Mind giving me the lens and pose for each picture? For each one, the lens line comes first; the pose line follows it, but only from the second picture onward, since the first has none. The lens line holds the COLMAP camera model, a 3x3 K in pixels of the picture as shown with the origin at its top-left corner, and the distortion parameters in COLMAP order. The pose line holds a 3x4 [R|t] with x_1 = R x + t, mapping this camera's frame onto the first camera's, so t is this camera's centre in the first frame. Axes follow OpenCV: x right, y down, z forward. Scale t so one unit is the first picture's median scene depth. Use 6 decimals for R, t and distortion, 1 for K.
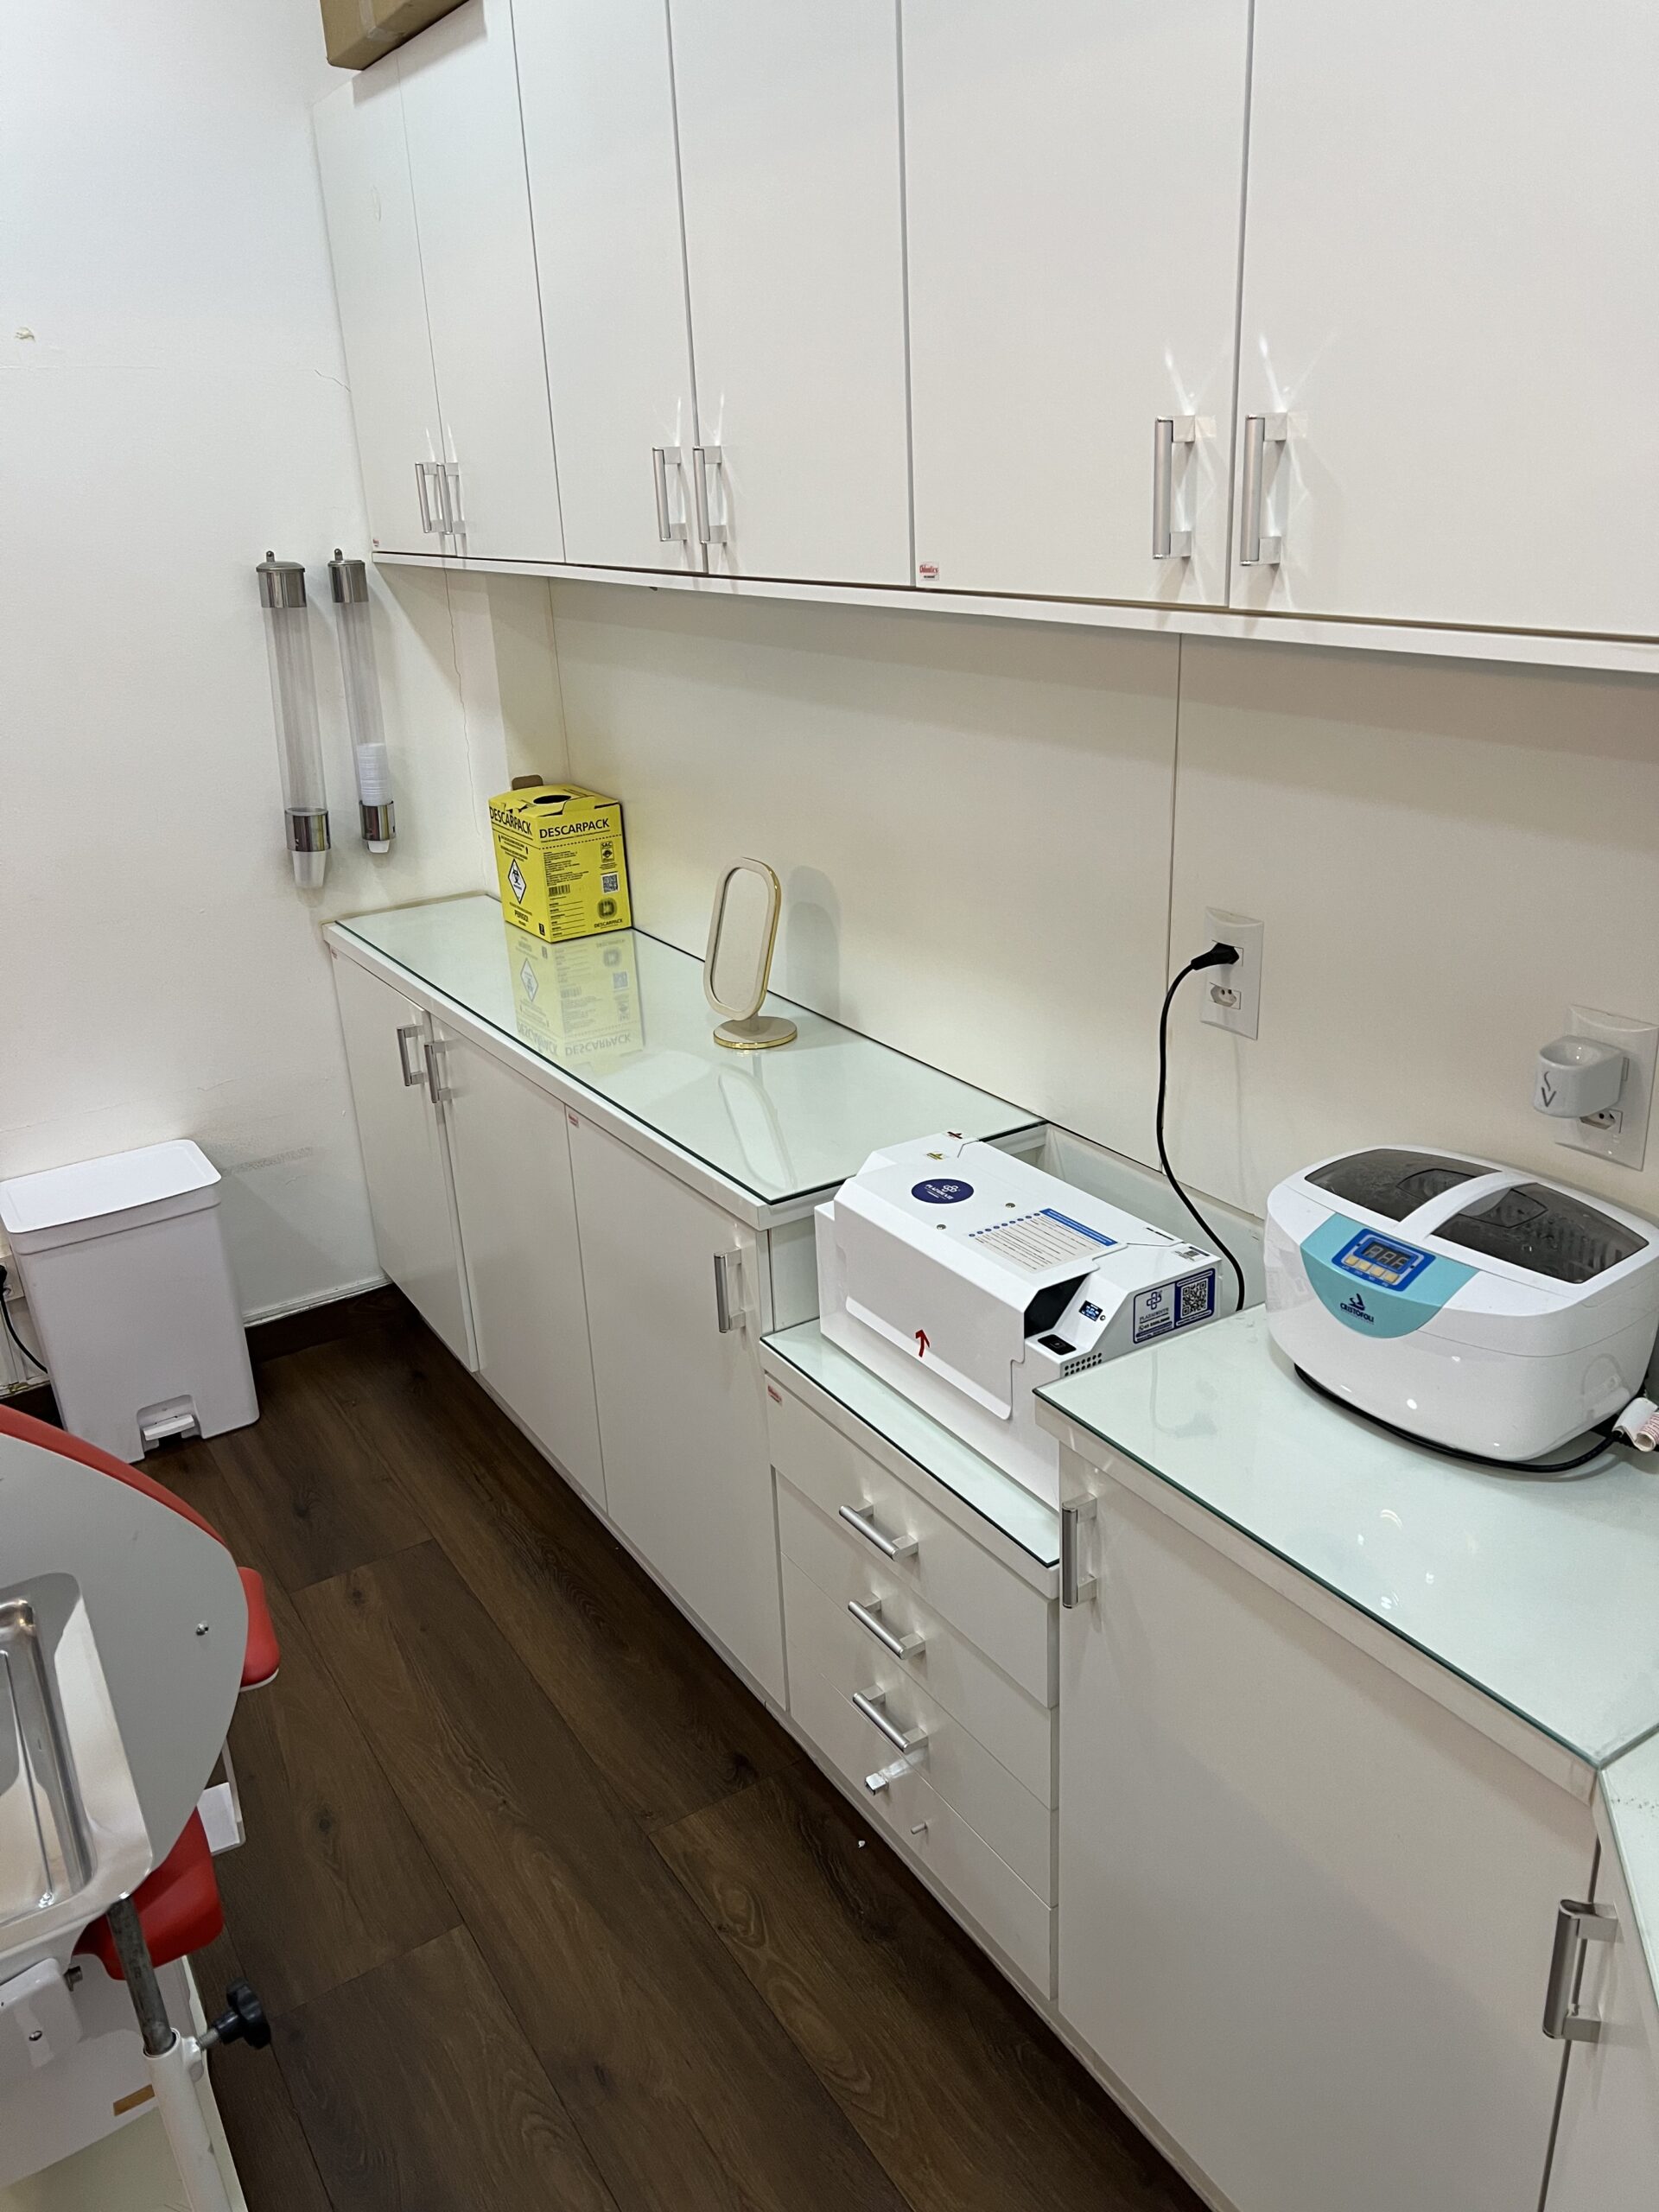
lens RADIAL K [[1672.2, 0, 830.3], [0, 1672.2, 1110.6], [0, 0, 1]] dist [0.009203, 0.001737]
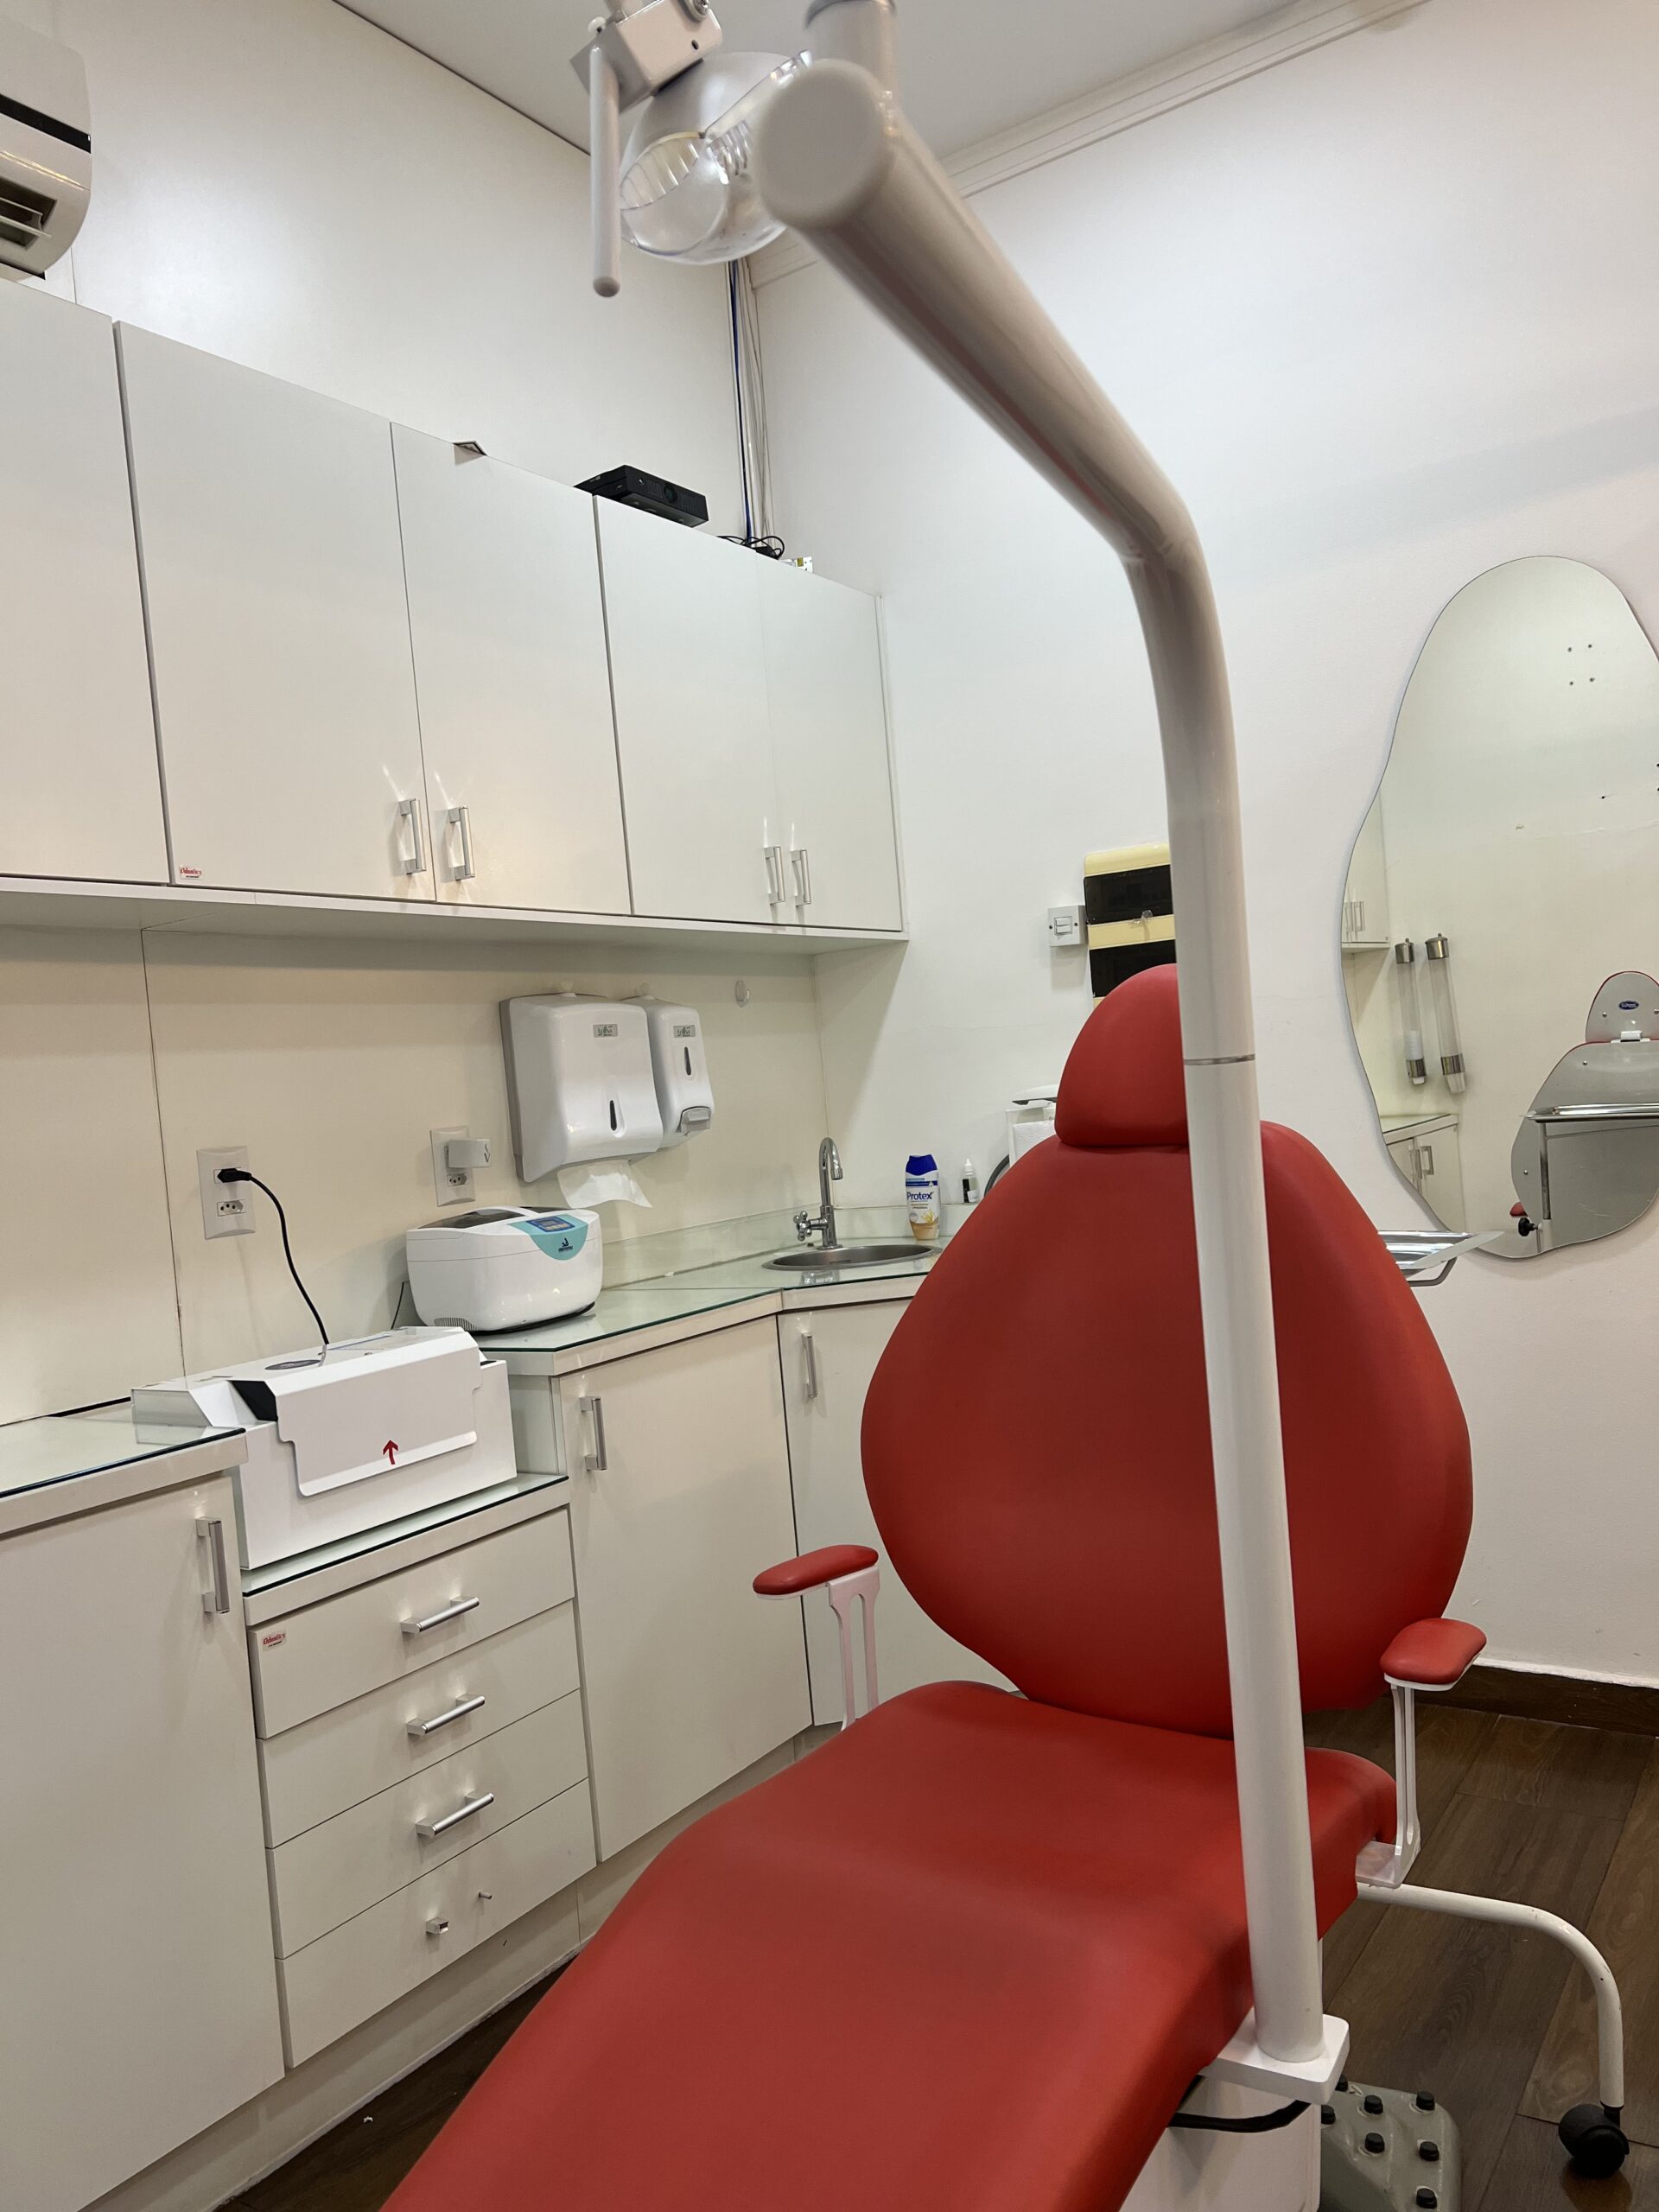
lens RADIAL K [[1672.2, 0, 829.1], [0, 1672.2, 1106.9], [0, 0, 1]] dist [0.009203, 0.001737]
pose [[-0.414840, 0.068576, 0.907307, -1.540245], [0.421140, 0.898389, 0.124652, -0.135940], [-0.806566, 0.433814, -0.401568, 1.422729]]
